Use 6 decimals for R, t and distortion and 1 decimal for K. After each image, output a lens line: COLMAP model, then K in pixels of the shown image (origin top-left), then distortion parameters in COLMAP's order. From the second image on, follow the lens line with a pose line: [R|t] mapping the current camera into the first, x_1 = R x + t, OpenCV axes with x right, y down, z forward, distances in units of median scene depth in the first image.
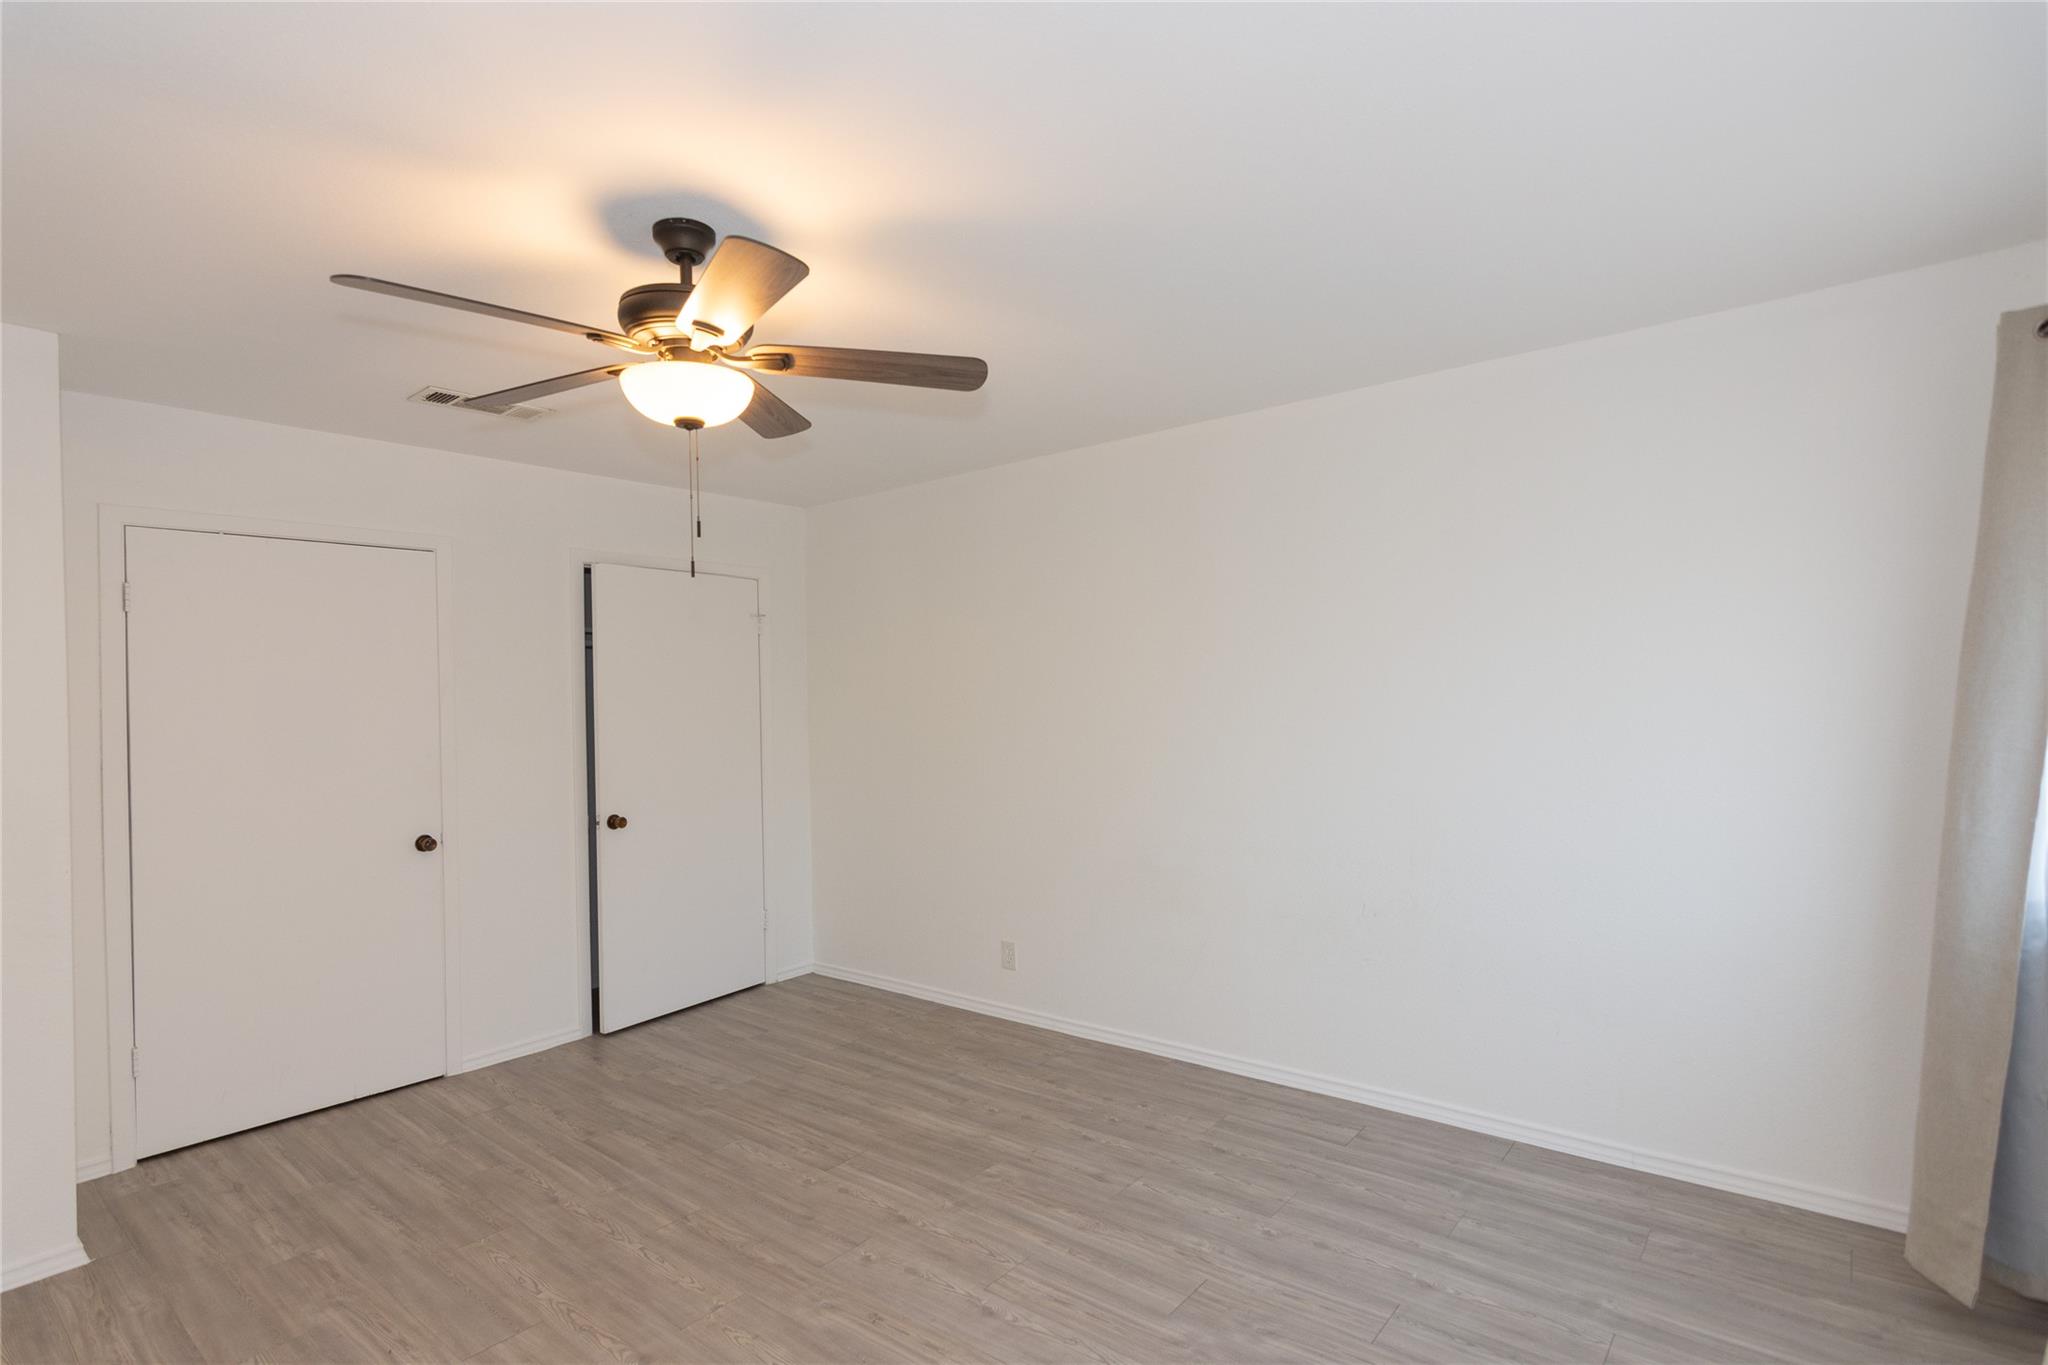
lens RADIAL K [[991.4, 0, 1020.3], [0, 991.4, 682.8], [0, 0, 1]] dist [-0.002828, 0.004401]
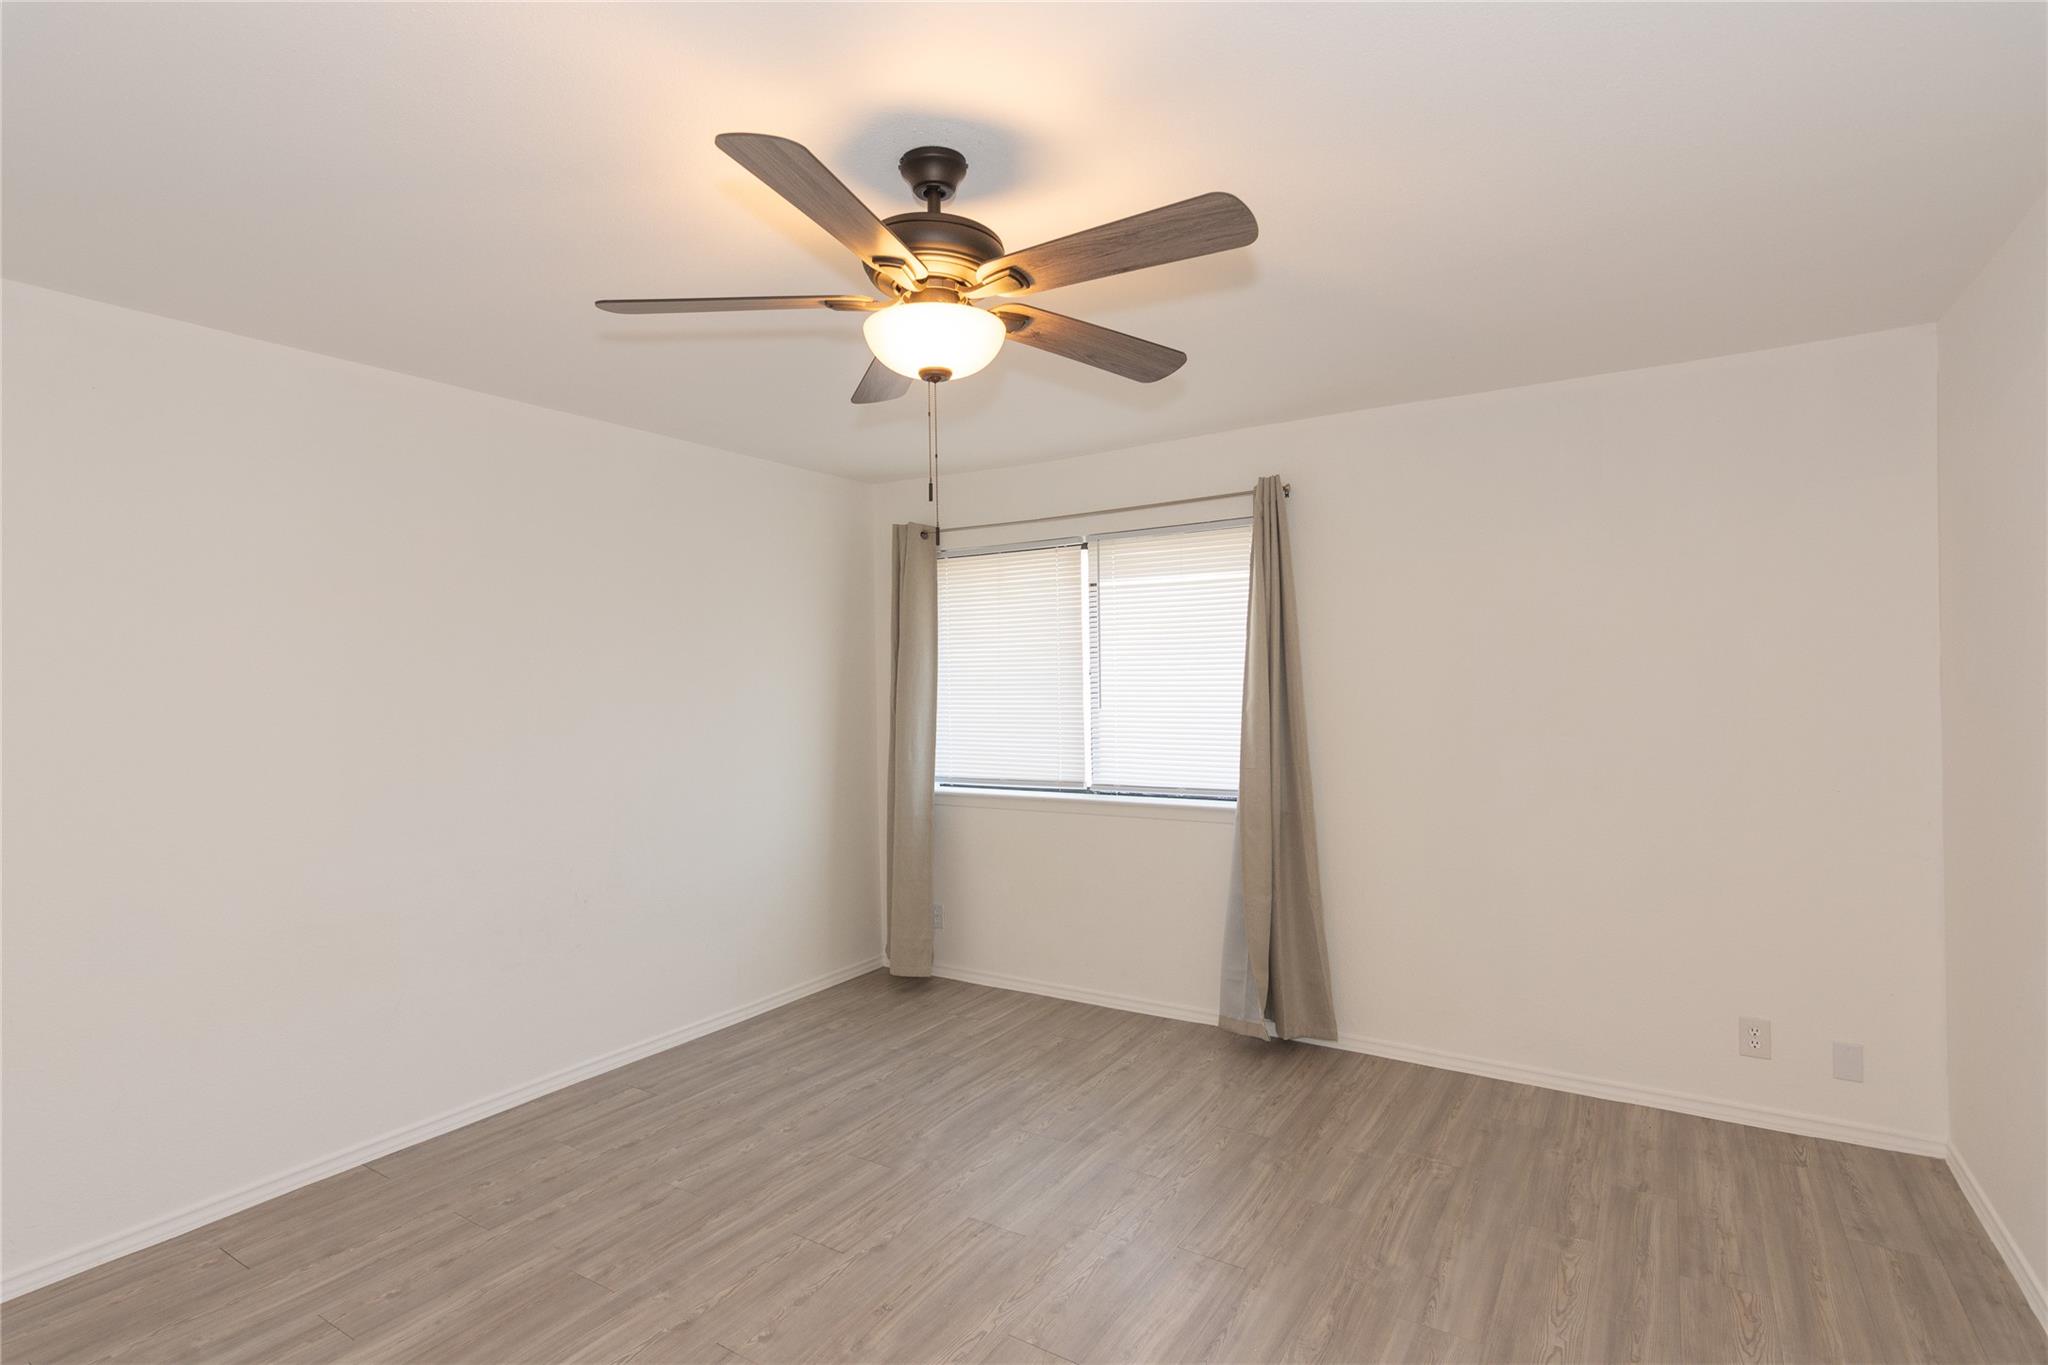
lens RADIAL K [[991.4, 0, 1020.7], [0, 991.4, 682.8], [0, 0, 1]] dist [-0.002828, 0.004401]
pose [[-0.105376, 0.032853, 0.993890, -0.937640], [0.009179, 0.999444, -0.032064, 0.046657], [-0.994390, 0.005744, -0.105619, 0.787061]]
